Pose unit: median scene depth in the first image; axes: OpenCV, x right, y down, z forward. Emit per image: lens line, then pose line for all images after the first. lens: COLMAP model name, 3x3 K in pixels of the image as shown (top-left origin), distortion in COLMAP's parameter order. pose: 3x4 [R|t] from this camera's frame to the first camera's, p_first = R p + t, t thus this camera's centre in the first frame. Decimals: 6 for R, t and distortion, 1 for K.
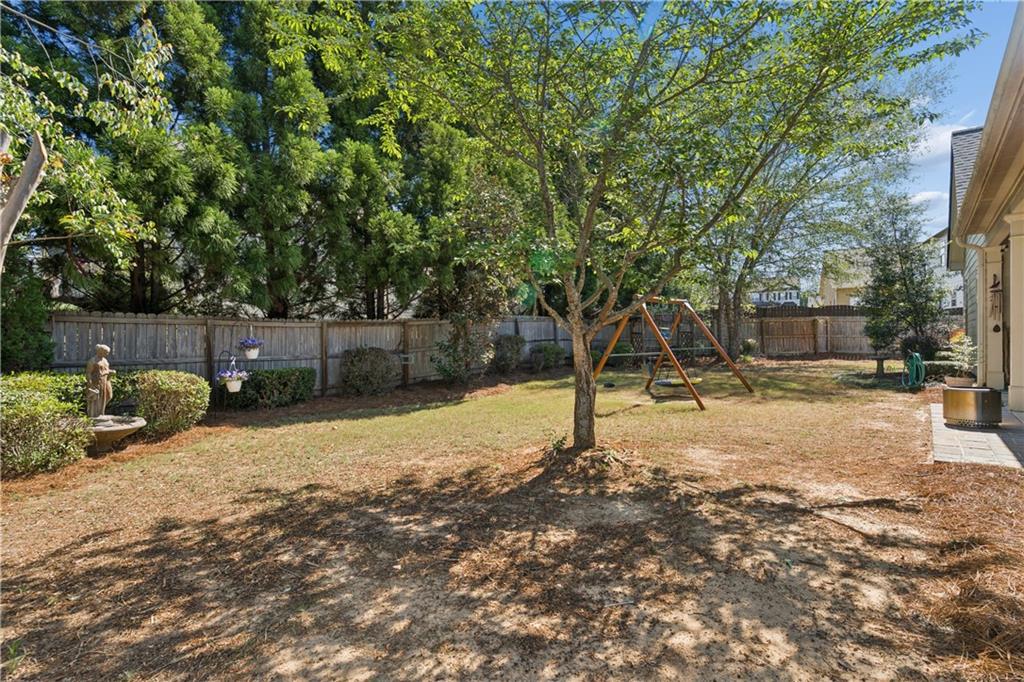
lens RADIAL K [[467.7, 0, 506.0], [0, 467.7, 346.5], [0, 0, 1]] dist [-0.000878, 0.000634]
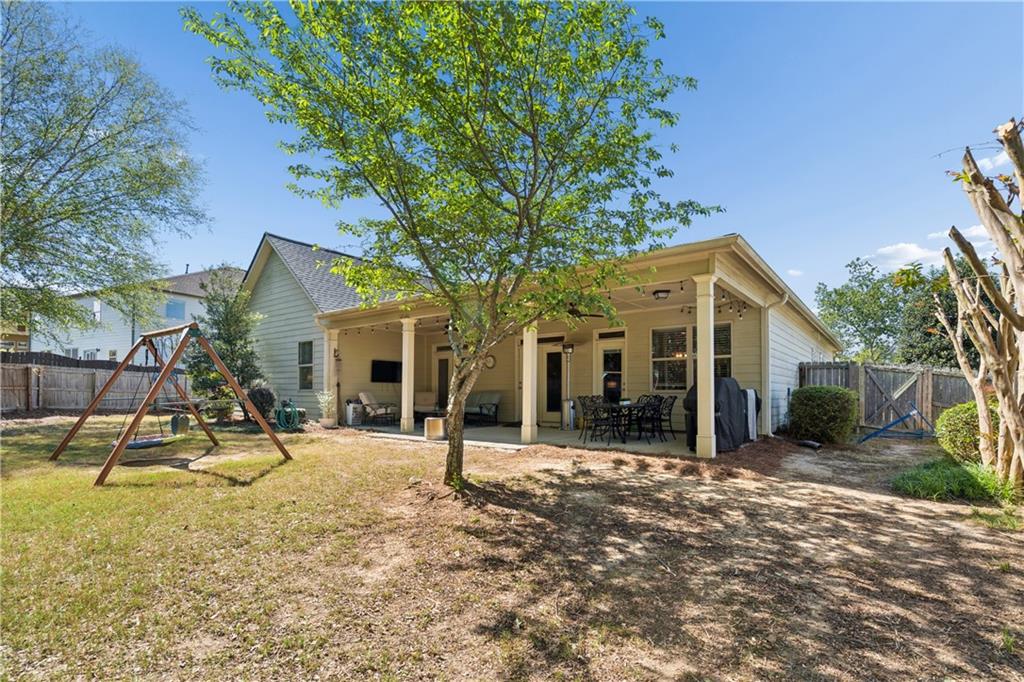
lens RADIAL K [[467.7, 0, 506.0], [0, 467.7, 346.5], [0, 0, 1]] dist [-0.000878, 0.000634]
pose [[-0.042505, 0.111228, 0.992886, -1.405708], [0.011171, 0.993774, -0.110849, 0.041733], [-0.999034, 0.006380, -0.043483, 1.433491]]
